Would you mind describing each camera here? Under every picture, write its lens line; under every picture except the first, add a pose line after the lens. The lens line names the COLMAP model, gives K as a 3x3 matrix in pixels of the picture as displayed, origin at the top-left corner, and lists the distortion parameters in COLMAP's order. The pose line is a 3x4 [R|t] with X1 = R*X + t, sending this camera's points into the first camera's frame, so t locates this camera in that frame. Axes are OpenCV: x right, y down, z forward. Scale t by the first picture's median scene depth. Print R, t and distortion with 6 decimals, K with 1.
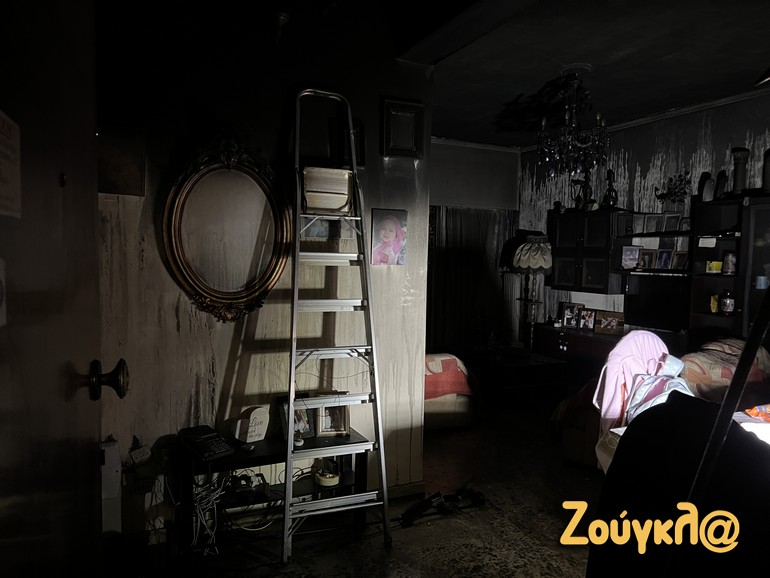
lens RADIAL K [[597.3, 0, 385.0], [0, 597.3, 289.0], [0, 0, 1]] dist [0.063108, -0.053588]
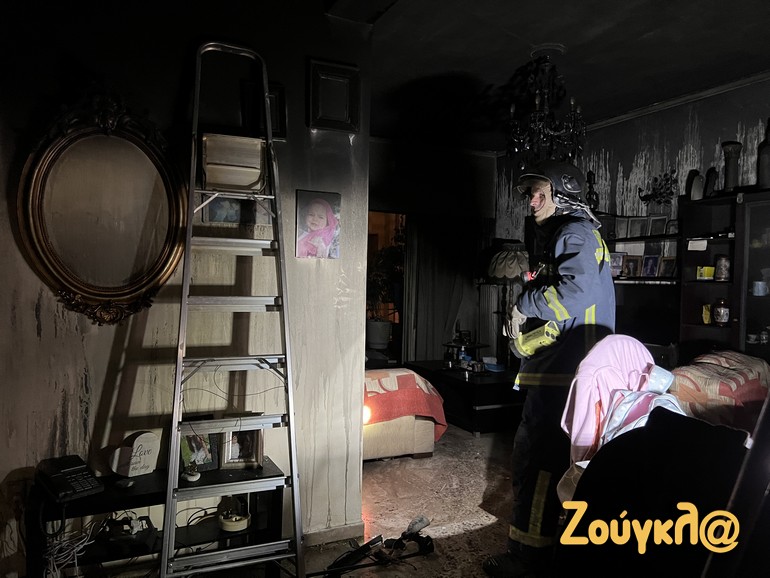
lens RADIAL K [[577.4, 0, 385.0], [0, 577.4, 289.0], [0, 0, 1]] dist [0.028309, -0.008286]
pose [[0.999999, 0.000186, -0.001067, 0.105099], [-0.000233, 0.999034, -0.043934, 0.038976], [0.001057, 0.043935, 0.999034, 0.210546]]
